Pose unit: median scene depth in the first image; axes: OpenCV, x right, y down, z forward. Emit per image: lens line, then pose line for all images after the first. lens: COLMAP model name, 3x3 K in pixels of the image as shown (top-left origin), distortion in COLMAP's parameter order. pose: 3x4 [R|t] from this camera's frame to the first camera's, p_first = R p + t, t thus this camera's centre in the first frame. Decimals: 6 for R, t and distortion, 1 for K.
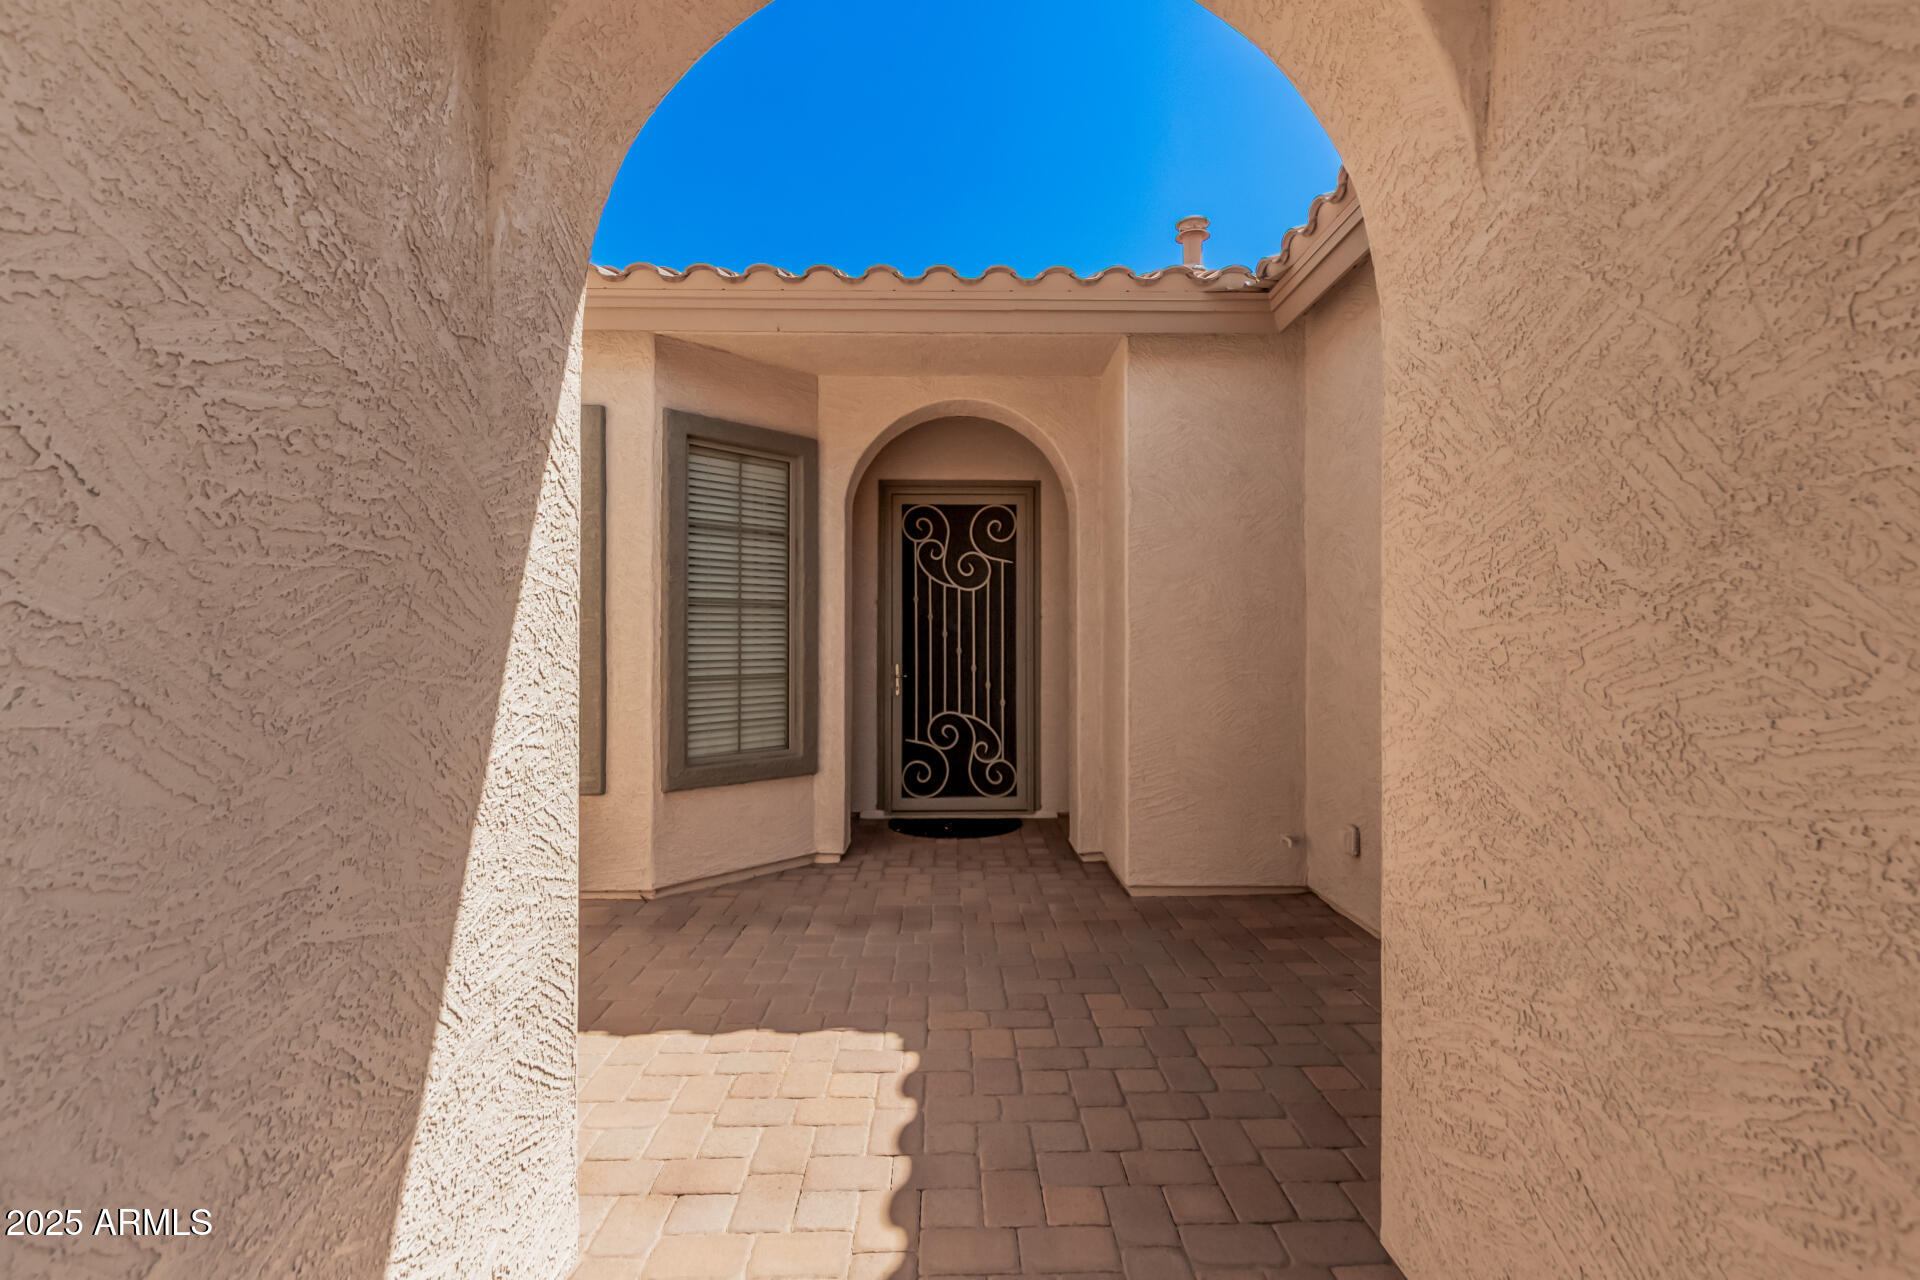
lens RADIAL K [[885.6, 0, 958.5], [0, 885.6, 656.8], [0, 0, 1]] dist [0.007045, -0.000526]
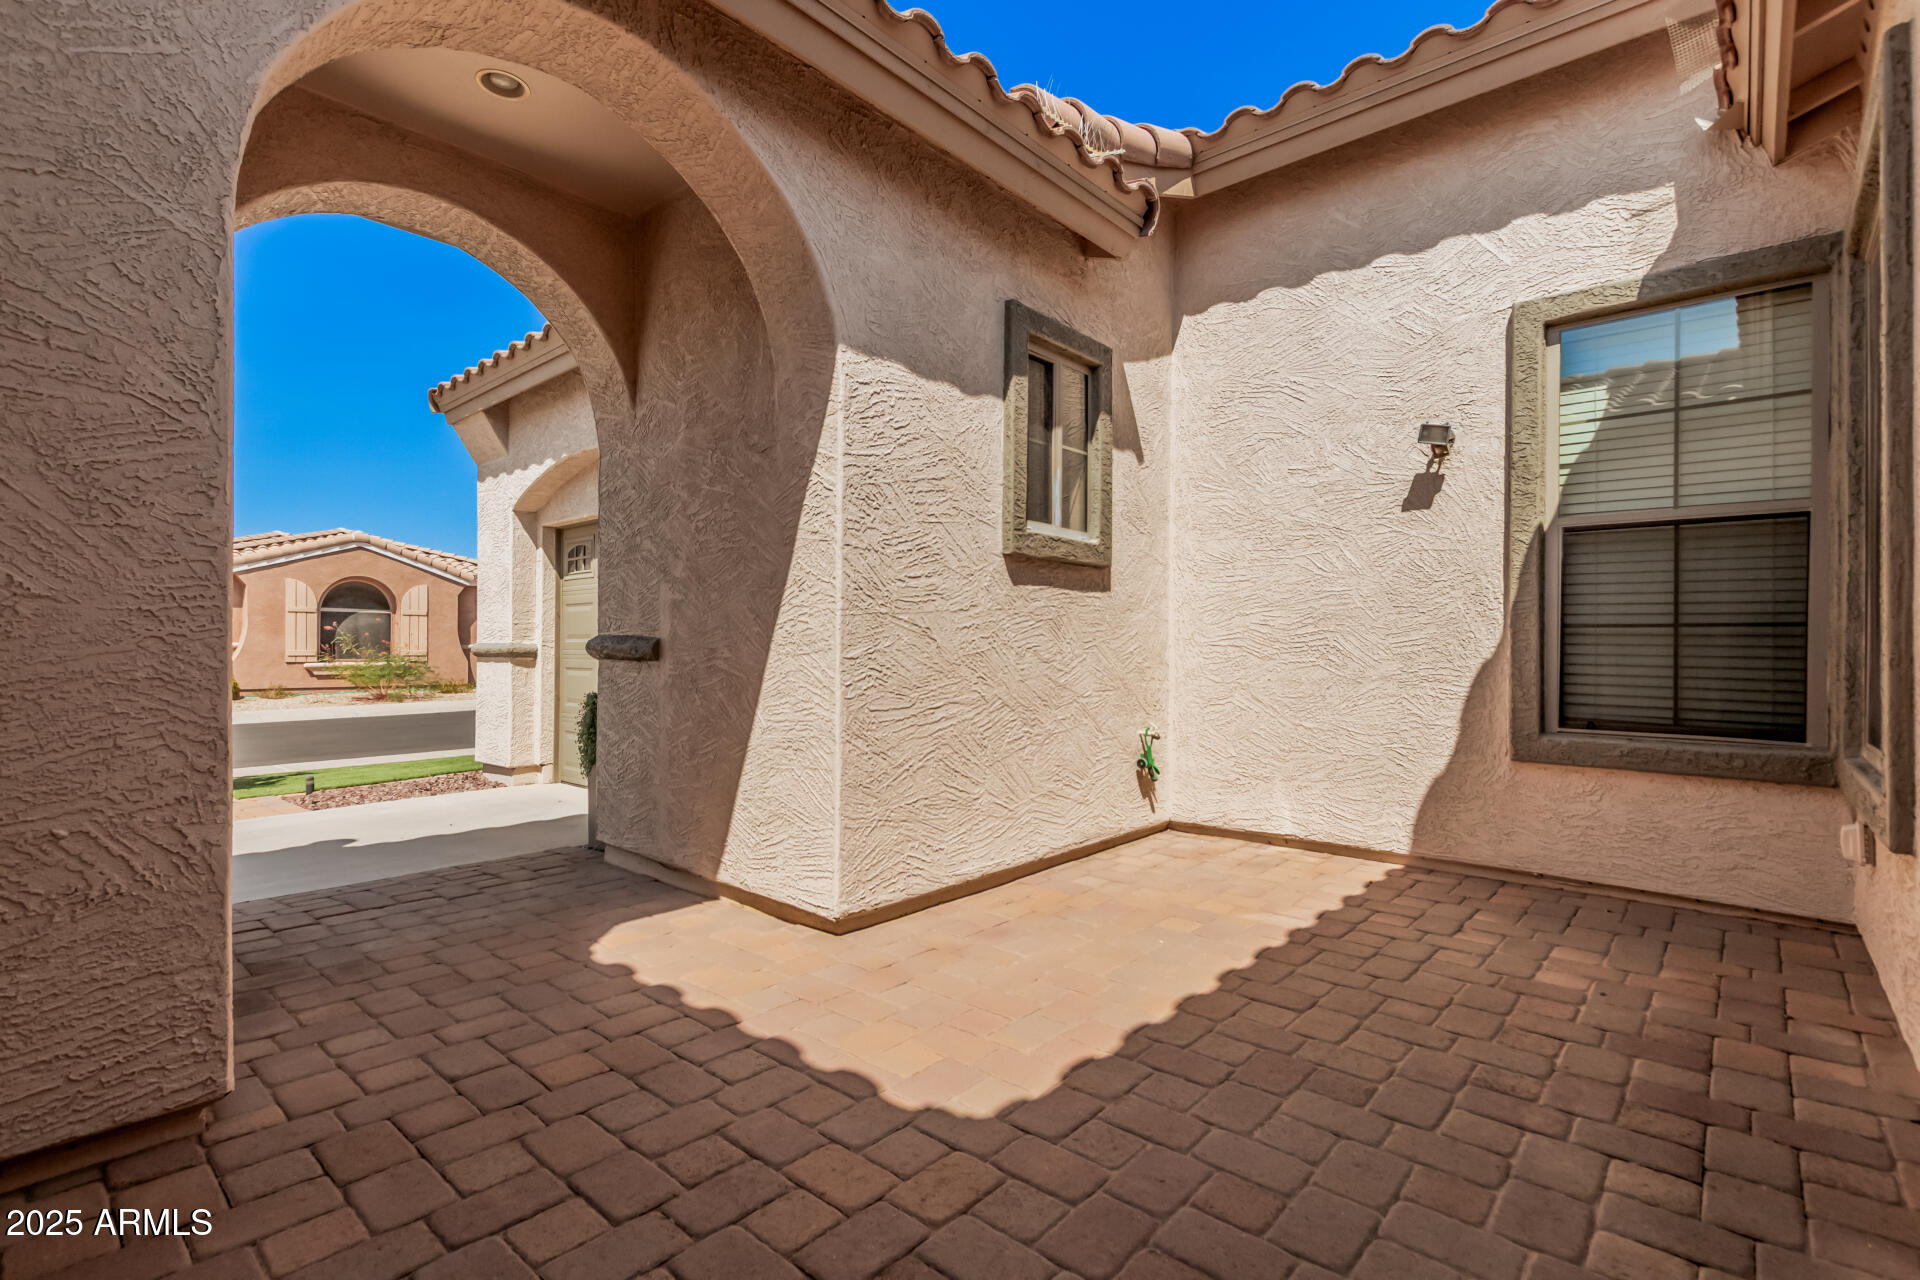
lens RADIAL K [[885.6, 0, 958.5], [0, 885.6, 656.8], [0, 0, 1]] dist [0.007045, -0.000526]
pose [[-0.680023, -0.001265, -0.733189, 0.497753], [-0.001522, 0.999999, -0.000314, 0.121149], [0.733189, 0.000902, -0.680025, 1.746590]]
